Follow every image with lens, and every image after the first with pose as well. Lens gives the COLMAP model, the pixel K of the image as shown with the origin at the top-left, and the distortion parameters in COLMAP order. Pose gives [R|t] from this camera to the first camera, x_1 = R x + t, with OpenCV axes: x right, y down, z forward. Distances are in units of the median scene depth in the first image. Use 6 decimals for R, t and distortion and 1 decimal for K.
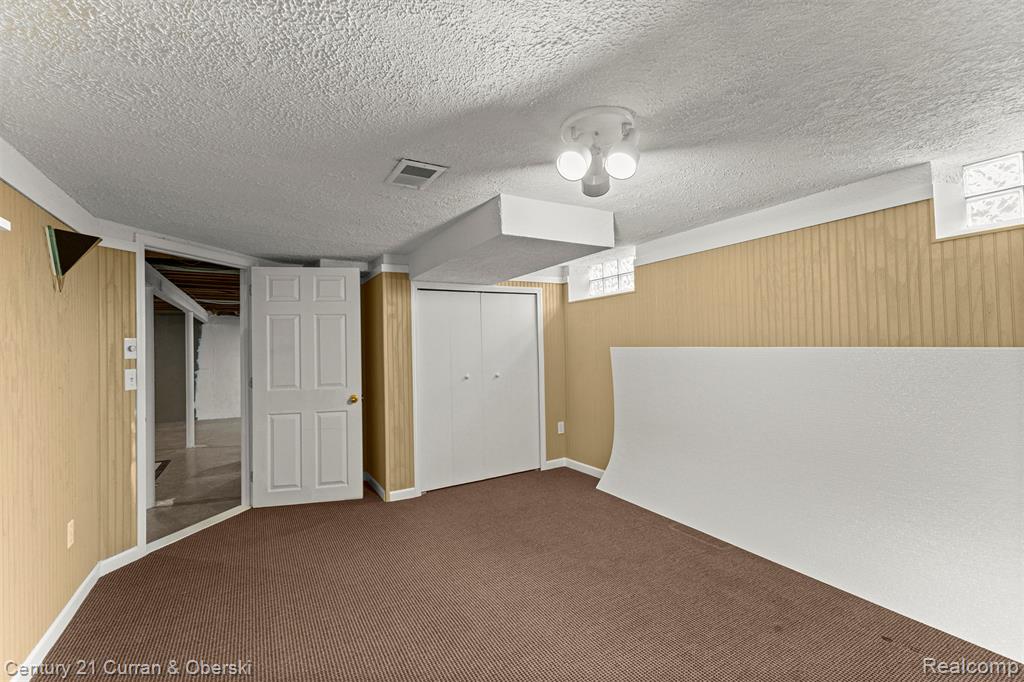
lens RADIAL K [[439.4, 0, 510.2], [0, 439.4, 337.5], [0, 0, 1]] dist [0.007360, 0.000002]
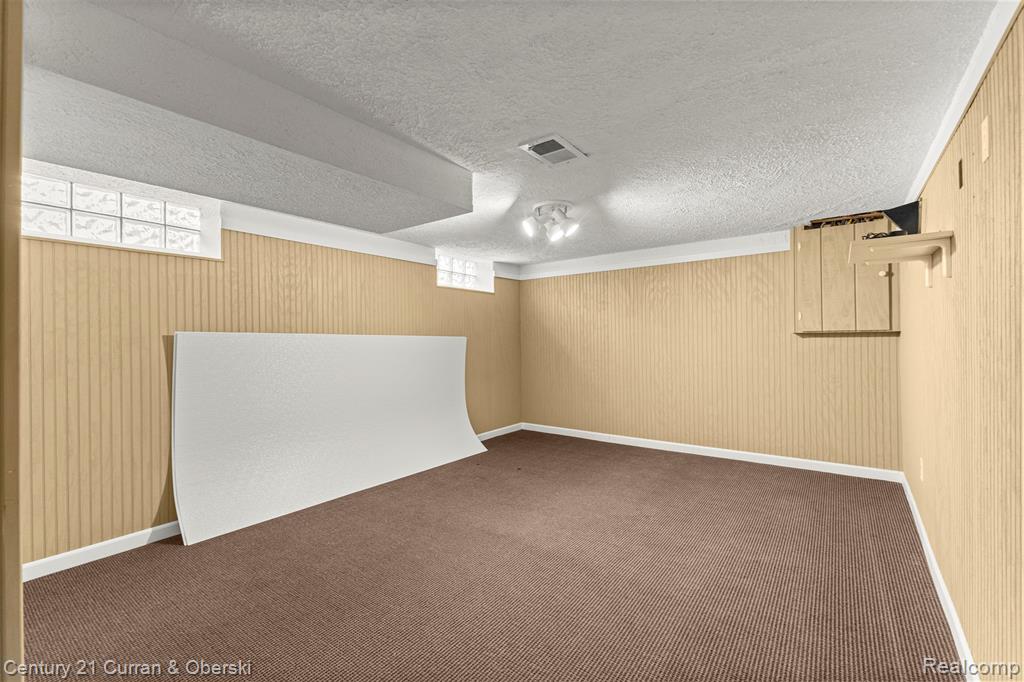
lens RADIAL K [[439.4, 0, 510.2], [0, 439.4, 337.5], [0, 0, 1]] dist [0.007360, 0.000002]
pose [[-0.391304, 0.031441, 0.919724, -0.853625], [0.000970, 0.999430, -0.033753, 0.075950], [-0.920261, -0.012316, -0.391112, 1.148820]]
